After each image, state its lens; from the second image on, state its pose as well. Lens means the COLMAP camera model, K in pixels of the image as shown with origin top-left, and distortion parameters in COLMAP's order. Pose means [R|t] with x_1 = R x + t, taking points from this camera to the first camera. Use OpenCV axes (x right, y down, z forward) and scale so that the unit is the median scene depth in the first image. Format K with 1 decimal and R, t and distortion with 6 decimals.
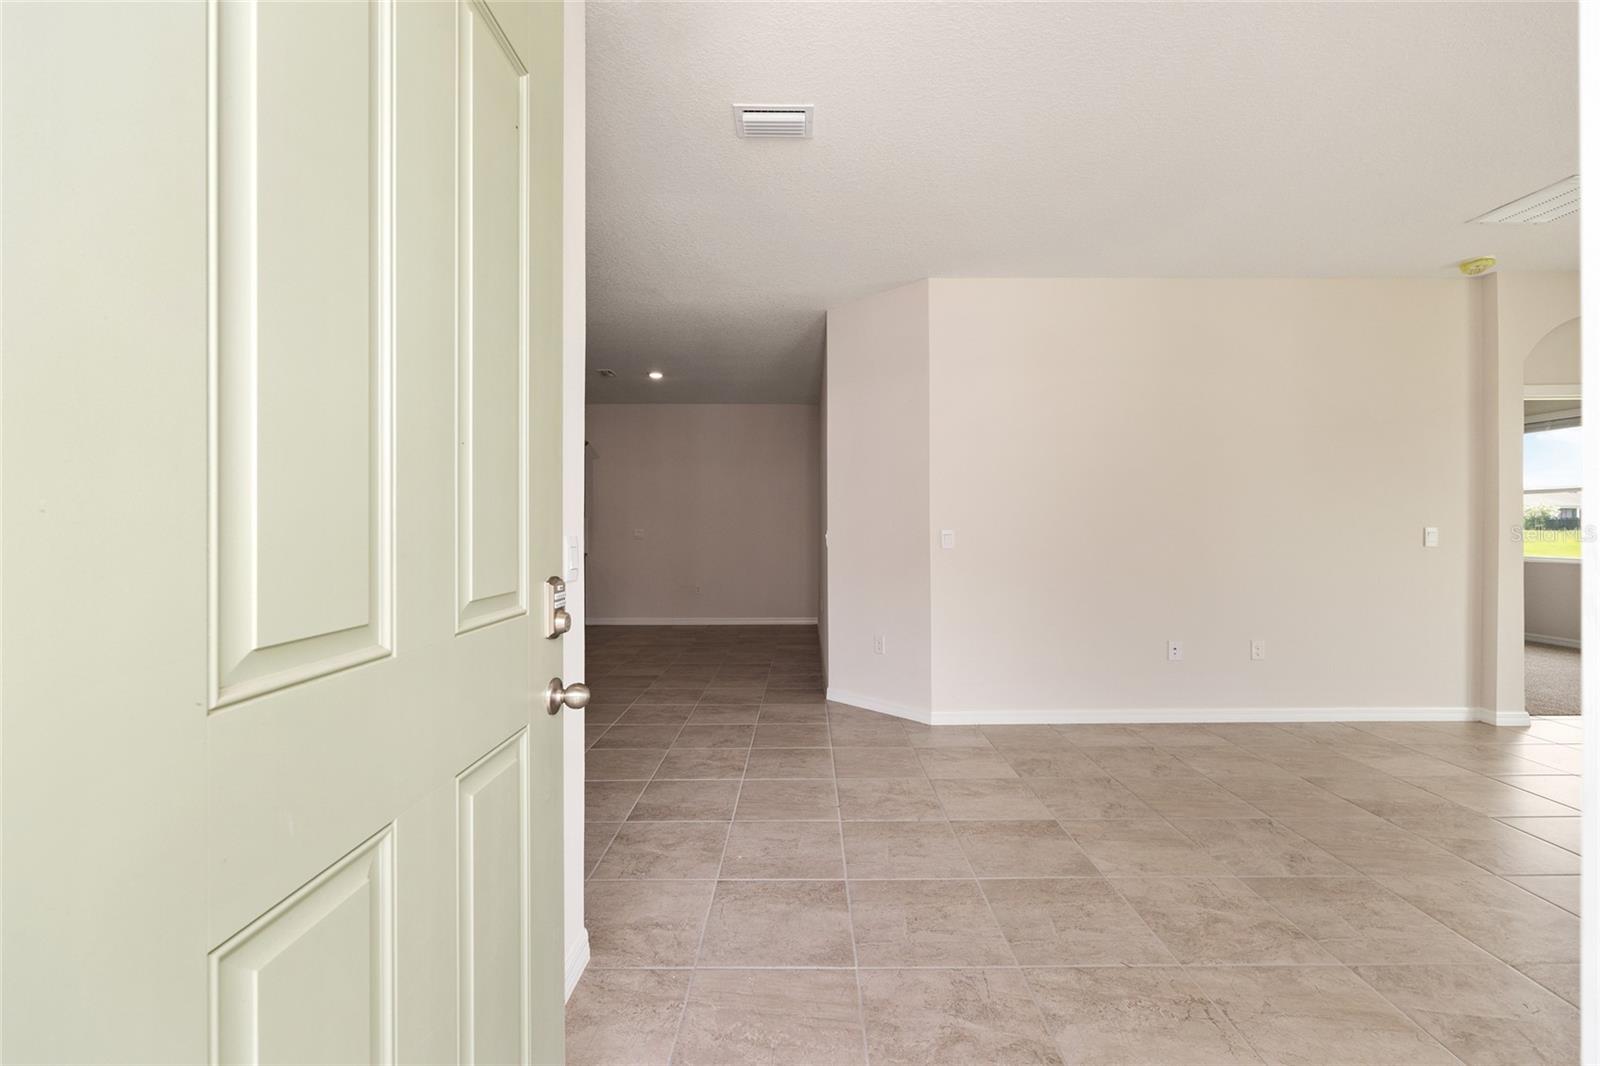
lens RADIAL K [[641.4, 0, 804.5], [0, 641.4, 529.6], [0, 0, 1]] dist [-0.003084, 0.001066]
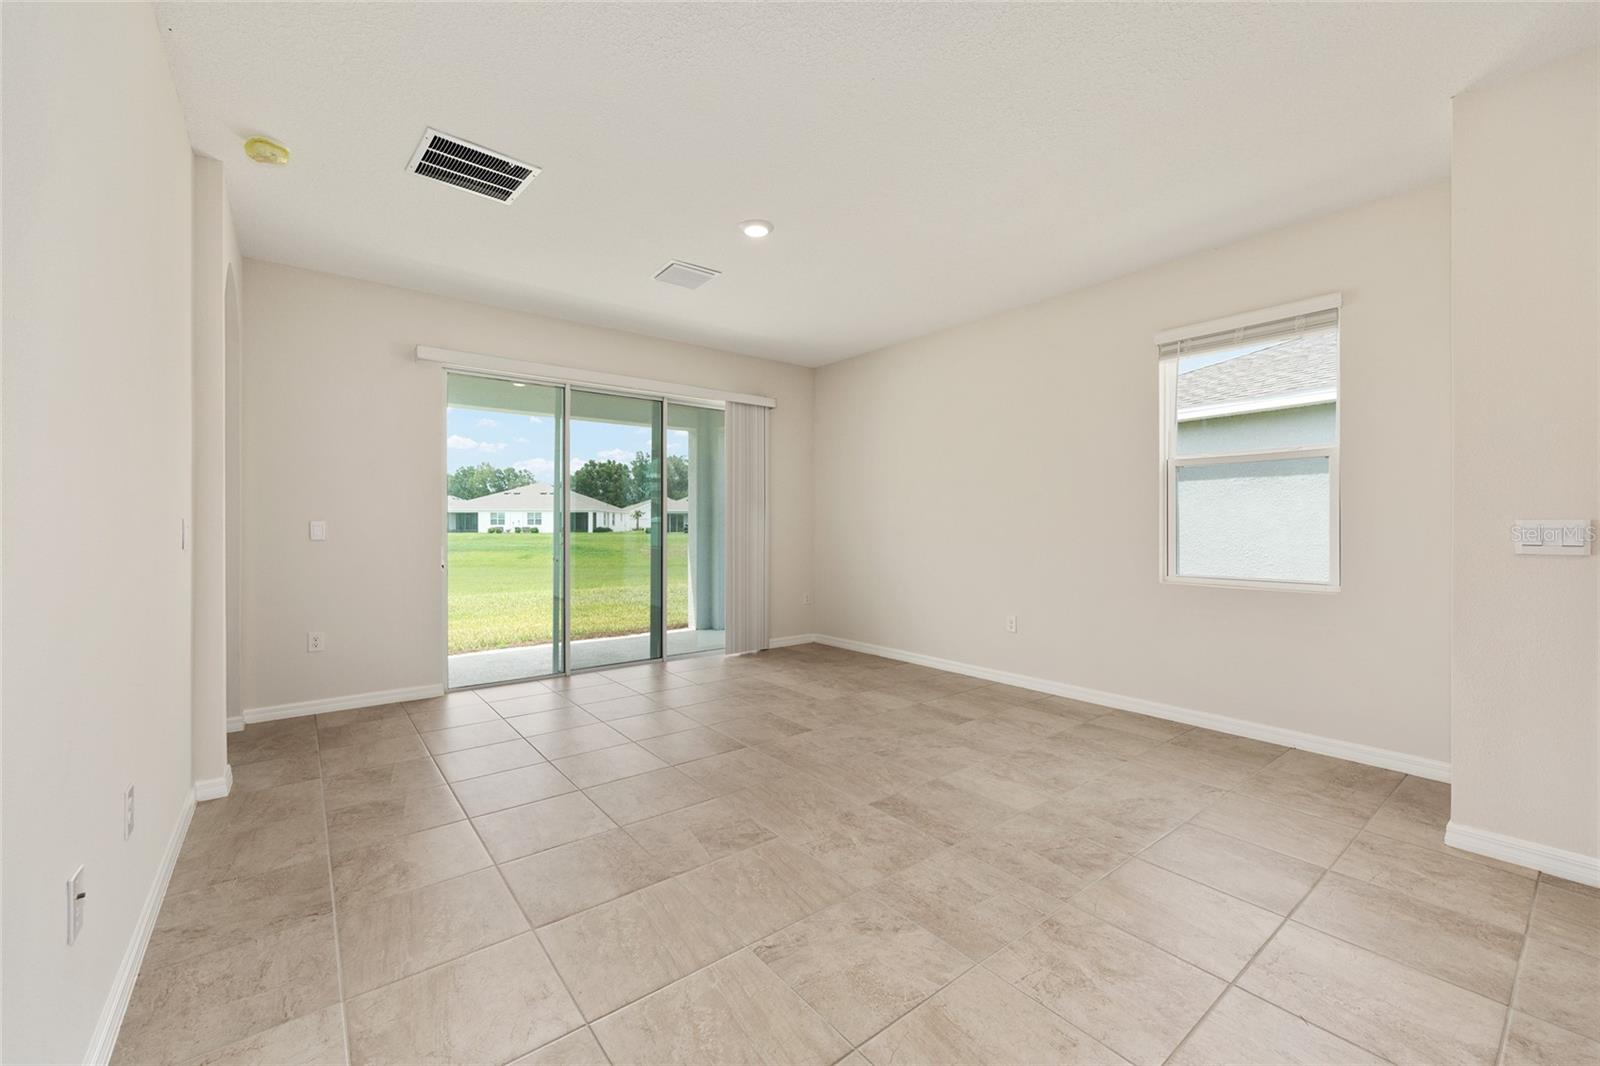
lens RADIAL K [[641.4, 0, 804.5], [0, 641.4, 529.6], [0, 0, 1]] dist [-0.003084, 0.001066]
pose [[-0.623535, -0.001423, 0.781794, 0.139552], [0.004444, 0.999976, 0.005365, 0.008462], [-0.781783, 0.006819, -0.623513, 1.139997]]
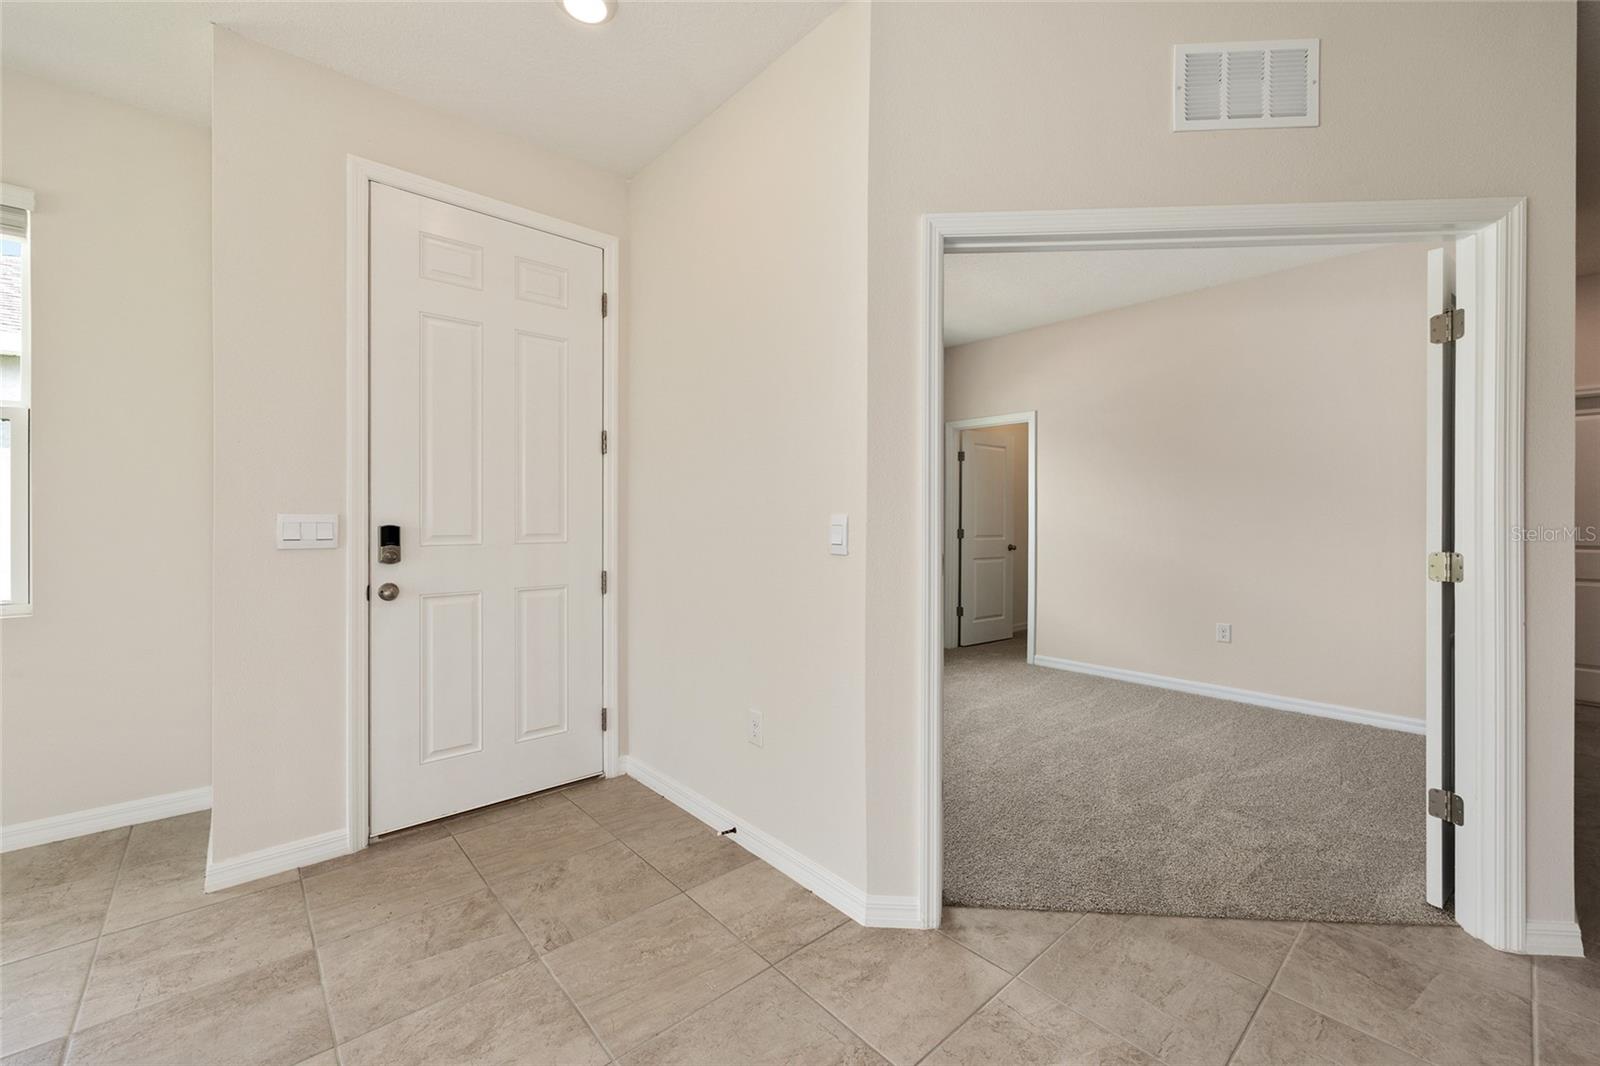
lens RADIAL K [[646.9, 0, 801.3], [0, 646.9, 522.3], [0, 0, 1]] dist [0.002425, 0.000487]
pose [[-0.744457, -0.000522, -0.667671, 0.246130], [-0.004252, 0.999983, 0.003959, 0.009160], [0.667657, 0.005787, -0.744446, 0.968160]]
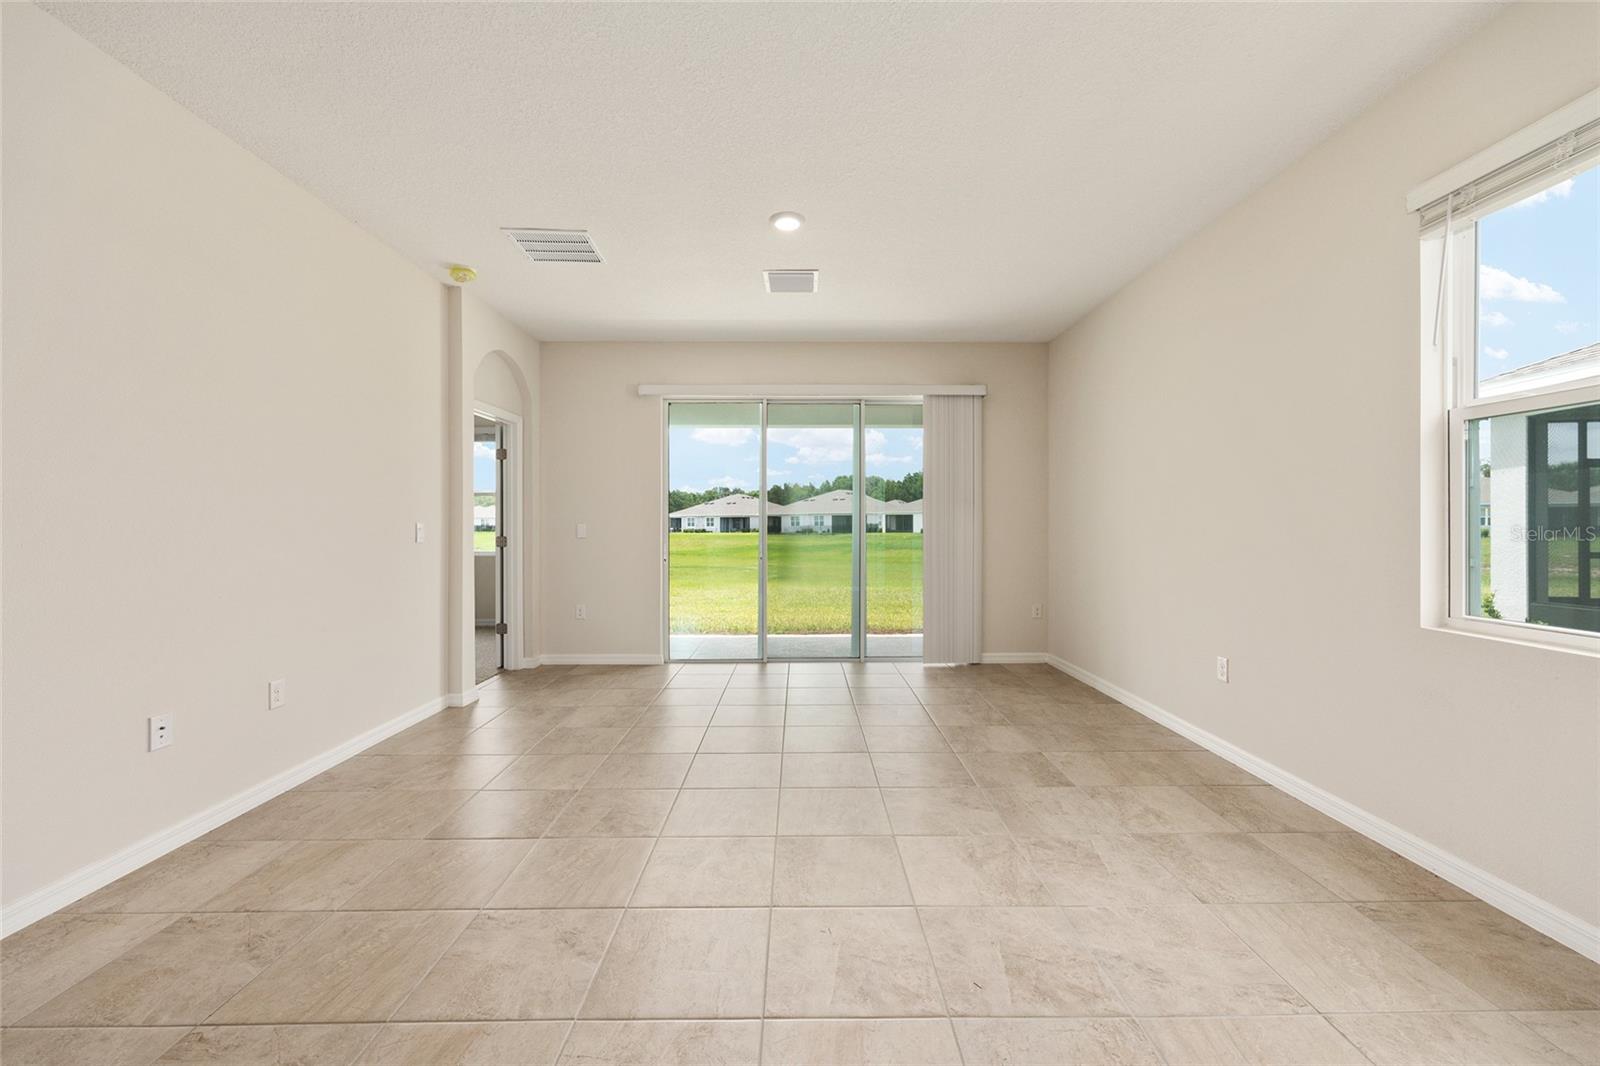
lens RADIAL K [[641.4, 0, 804.5], [0, 641.4, 529.6], [0, 0, 1]] dist [-0.003084, 0.001066]
pose [[-0.014407, -0.001437, 0.999895, -0.013007], [0.004330, 0.999990, 0.001499, 0.009453], [-0.999887, 0.004351, -0.014401, 0.528115]]
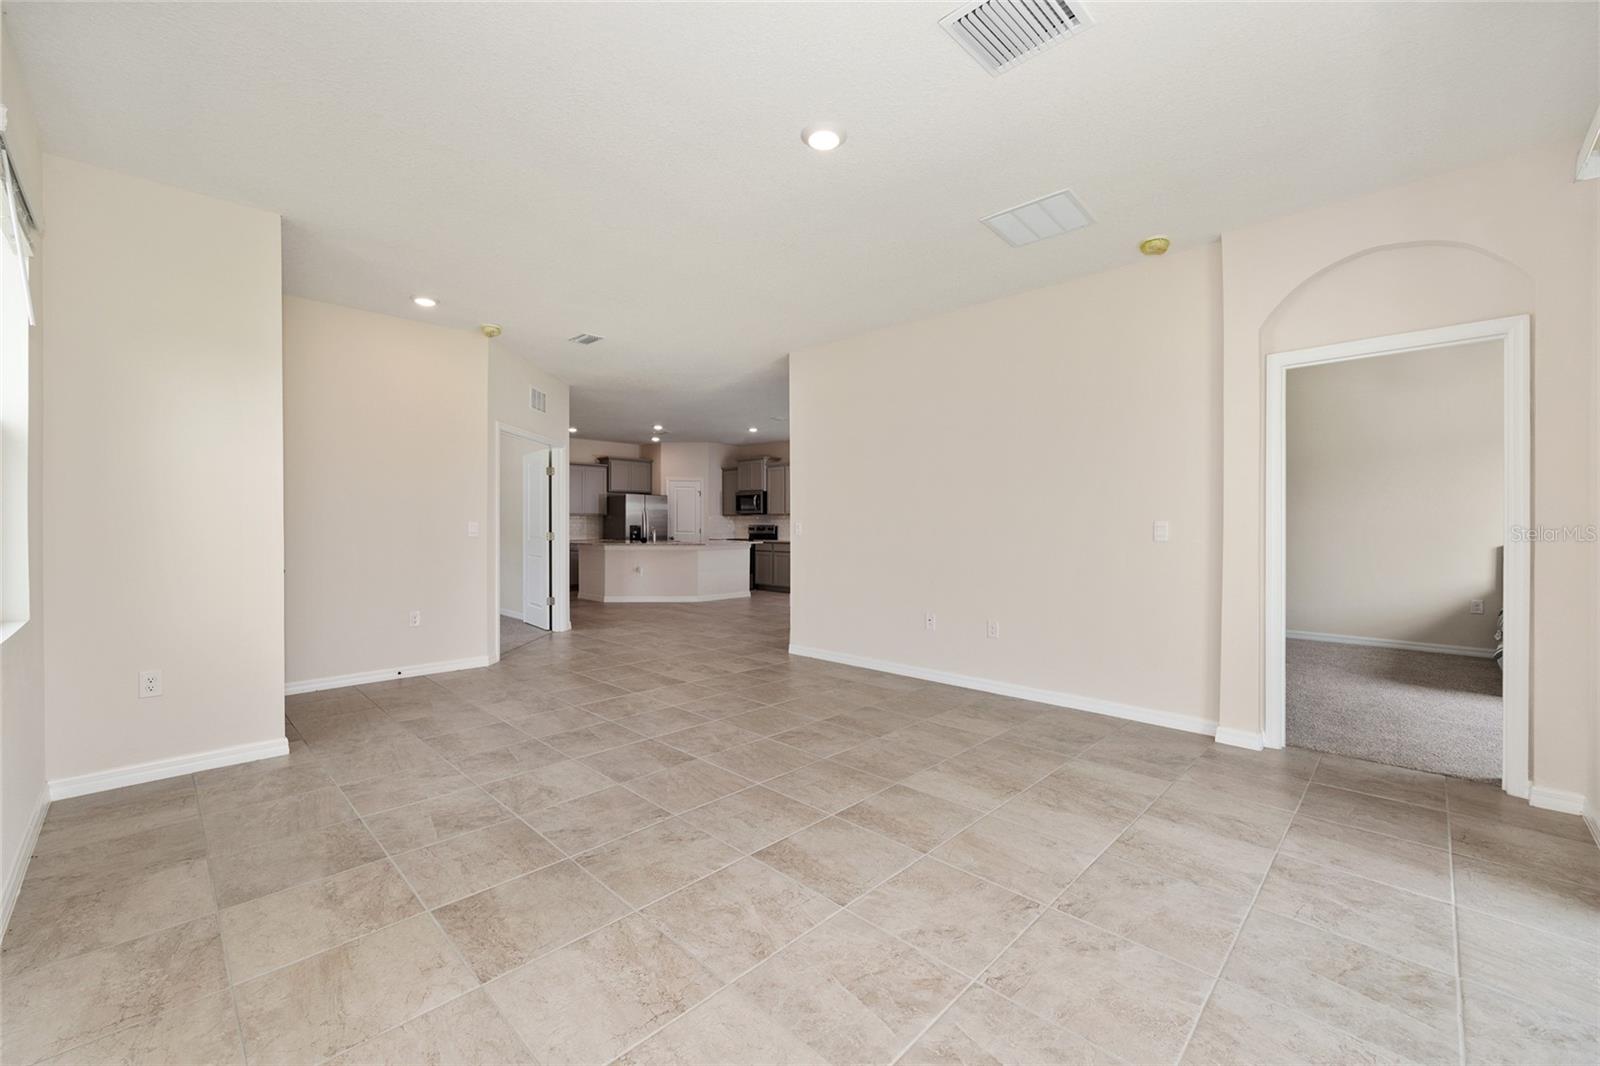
lens RADIAL K [[646.9, 0, 801.3], [0, 646.9, 522.3], [0, 0, 1]] dist [0.002425, 0.000487]
pose [[0.714601, 0.002253, -0.699529, 1.571807], [-0.004115, 0.999991, -0.000984, 0.003695], [0.699520, 0.003582, 0.714604, -0.063394]]
